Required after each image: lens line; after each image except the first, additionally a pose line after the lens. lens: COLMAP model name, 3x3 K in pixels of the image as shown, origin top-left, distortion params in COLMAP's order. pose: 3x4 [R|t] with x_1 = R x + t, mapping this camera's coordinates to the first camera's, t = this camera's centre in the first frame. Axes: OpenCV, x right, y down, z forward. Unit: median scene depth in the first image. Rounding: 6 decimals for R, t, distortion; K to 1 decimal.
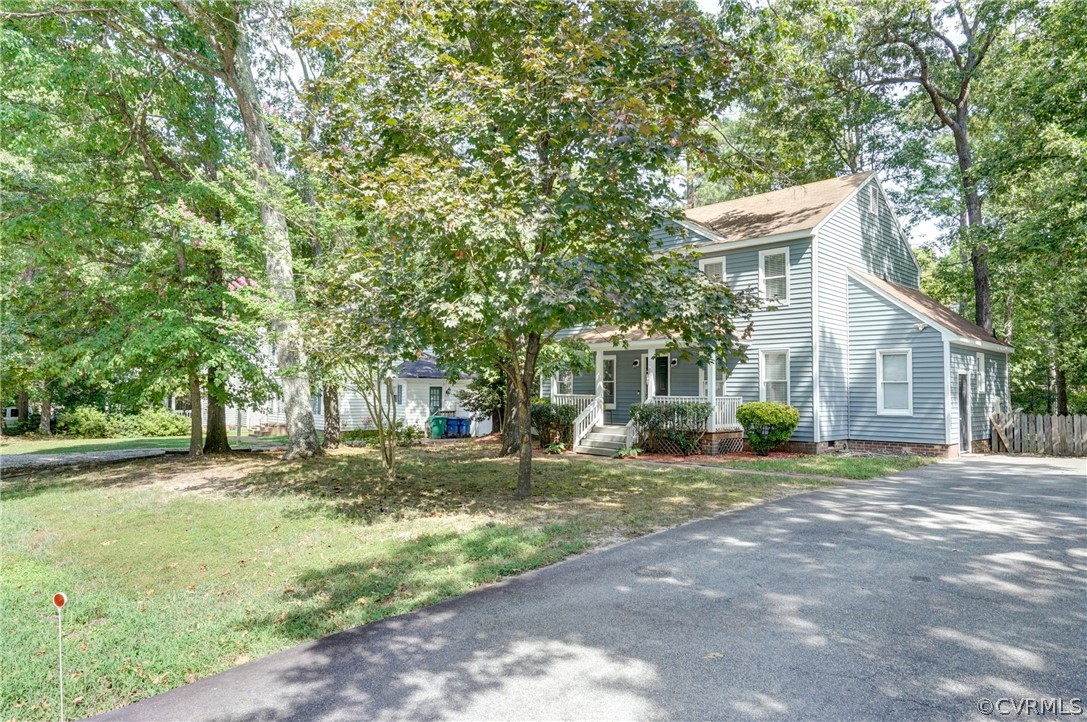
lens RADIAL K [[535.2, 0, 531.2], [0, 535.2, 350.6], [0, 0, 1]] dist [-0.000454, 0.000428]
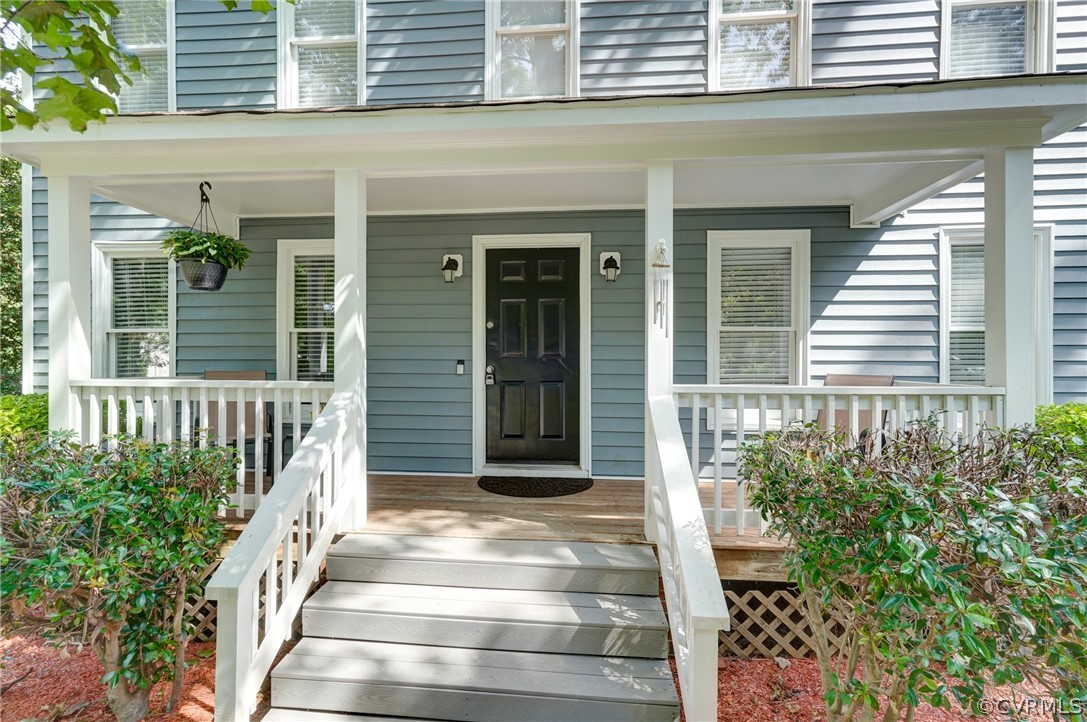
lens RADIAL K [[513.1, 0, 544.1], [0, 513.1, 355.6], [0, 0, 1]] dist [-0.000016, 0.000844]
pose [[0.744606, 0.004182, 0.667491, 0.055945], [-0.045602, 0.997963, 0.044618, 0.066454], [-0.665944, -0.063662, 0.743280, 0.887609]]
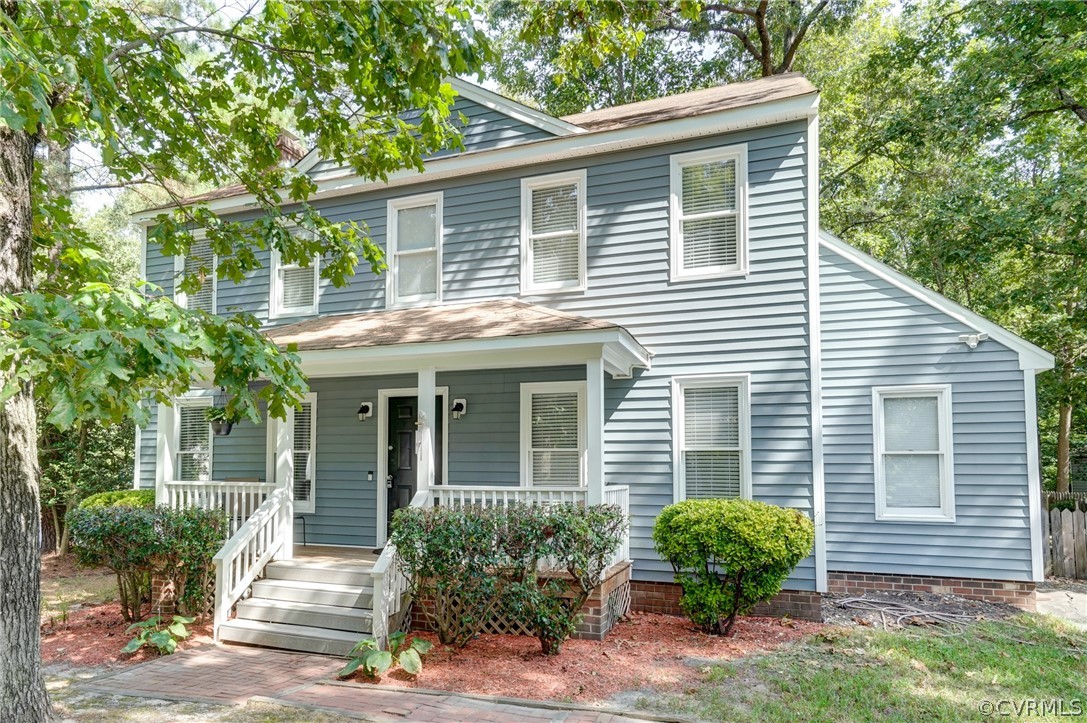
lens RADIAL K [[909.0, 0, 542.6], [0, 909.0, 407.0], [0, 0, 1]] dist [-0.017083, -0.002813]
pose [[0.909922, 0.025218, 0.414013, 0.024039], [-0.027575, 0.999620, -0.000283, 0.024385], [-0.413862, -0.011159, 0.910271, 0.355420]]
